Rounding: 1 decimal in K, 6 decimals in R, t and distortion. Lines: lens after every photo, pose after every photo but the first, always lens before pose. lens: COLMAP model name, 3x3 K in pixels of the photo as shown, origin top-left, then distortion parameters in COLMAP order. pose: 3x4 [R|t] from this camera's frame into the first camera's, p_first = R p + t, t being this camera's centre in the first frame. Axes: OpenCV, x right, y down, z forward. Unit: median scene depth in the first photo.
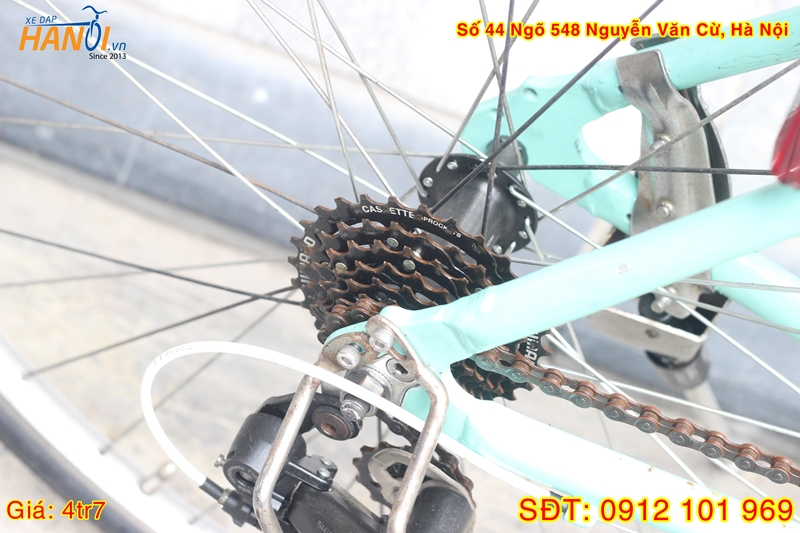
lens RADIAL K [[1870.1, 0, 400.0], [0, 1870.1, 266.5], [0, 0, 1]] dist [-0.108034, -0.202157]
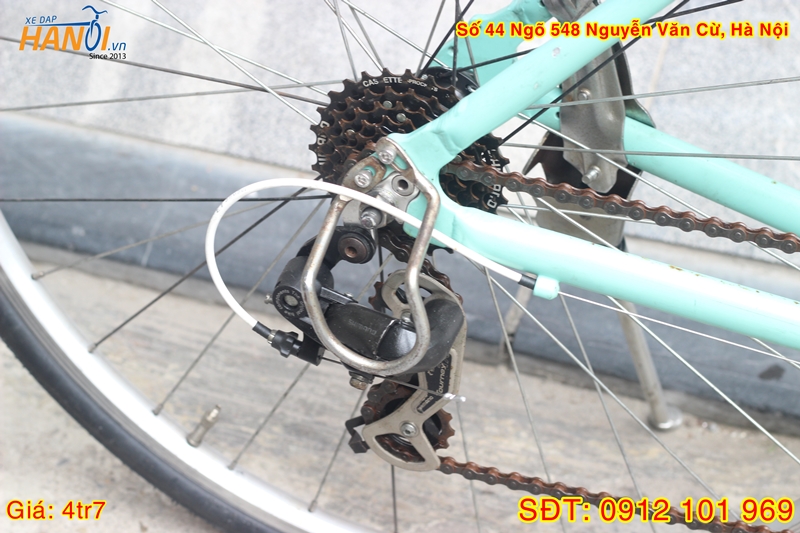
lens RADIAL K [[1870.1, 0, 400.0], [0, 1870.1, 266.5], [0, 0, 1]] dist [-0.108034, -0.202157]
pose [[0.995643, -0.078375, 0.050530, -0.071222], [0.088391, 0.965853, -0.243549, 0.422672], [-0.029717, 0.246954, 0.968571, -0.285342]]
